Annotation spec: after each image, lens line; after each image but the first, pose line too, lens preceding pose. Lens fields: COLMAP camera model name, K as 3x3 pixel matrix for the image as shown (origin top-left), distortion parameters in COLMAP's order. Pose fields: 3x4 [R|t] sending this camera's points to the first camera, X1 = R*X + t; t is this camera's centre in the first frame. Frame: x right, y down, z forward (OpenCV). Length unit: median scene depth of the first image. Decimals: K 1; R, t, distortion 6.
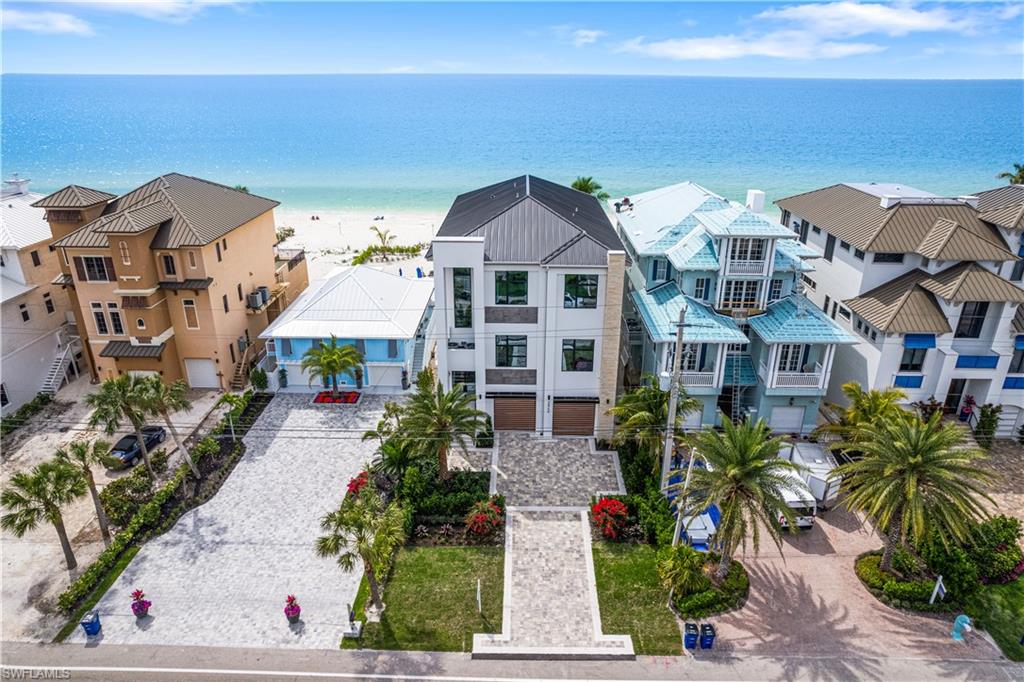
lens RADIAL K [[658.9, 0, 514.1], [0, 658.9, 342.2], [0, 0, 1]] dist [-0.087515, 0.085539]
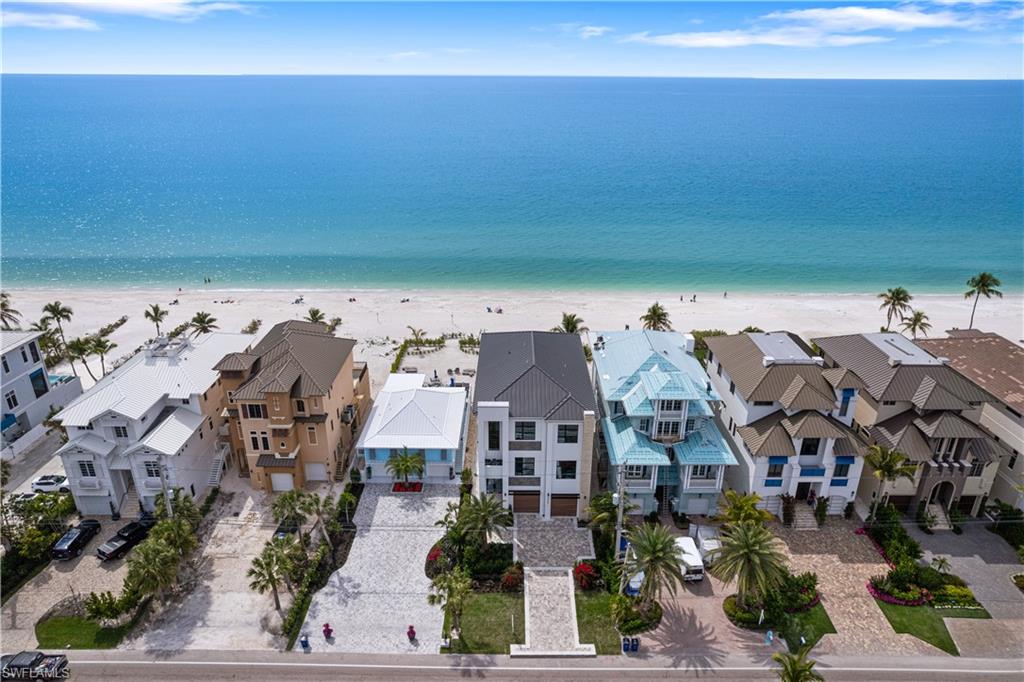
lens RADIAL K [[658.9, 0, 514.1], [0, 658.9, 342.2], [0, 0, 1]] dist [-0.087515, 0.085539]
pose [[0.999916, -0.006376, 0.011243, -0.049089], [0.006364, 0.999979, 0.001076, -0.309034], [-0.011249, -0.001005, 0.999936, -0.633335]]
